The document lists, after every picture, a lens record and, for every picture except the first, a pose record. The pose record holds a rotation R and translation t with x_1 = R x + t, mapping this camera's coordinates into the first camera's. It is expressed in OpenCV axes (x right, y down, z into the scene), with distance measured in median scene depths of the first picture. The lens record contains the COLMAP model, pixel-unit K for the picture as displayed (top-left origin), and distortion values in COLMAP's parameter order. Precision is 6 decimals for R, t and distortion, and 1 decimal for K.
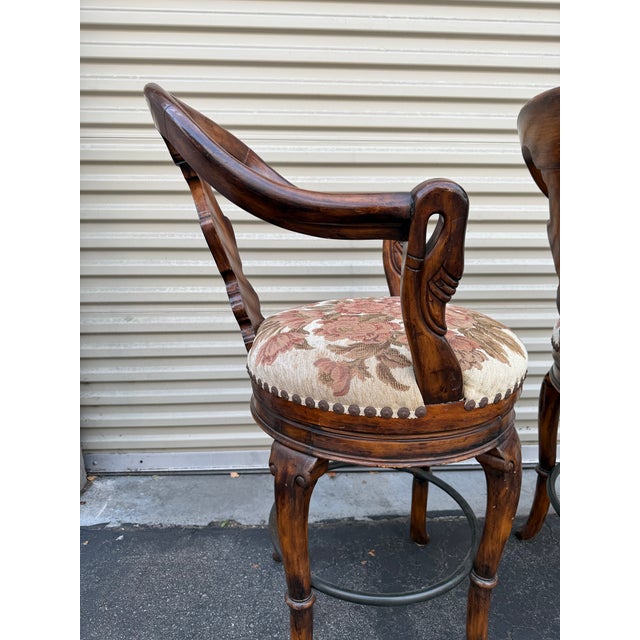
lens RADIAL K [[479.9, 0, 334.2], [0, 479.9, 333.6], [0, 0, 1]] dist [0.005939, 0.000645]
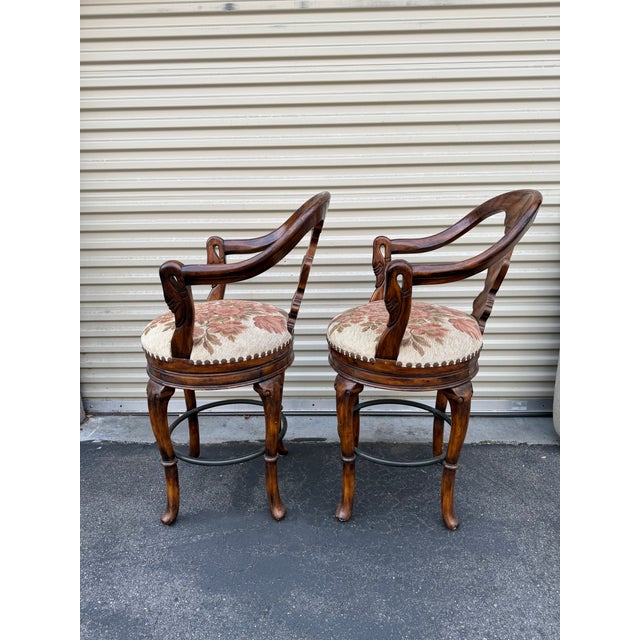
lens RADIAL K [[471.3, 0, 332.1], [0, 471.3, 318.8], [0, 0, 1]] dist [-0.000113, 0.005162]
pose [[0.996989, -0.004712, -0.077399, 0.446739], [0.005292, 0.999959, 0.007294, -0.016768], [0.077361, -0.007682, 0.996974, -0.501711]]
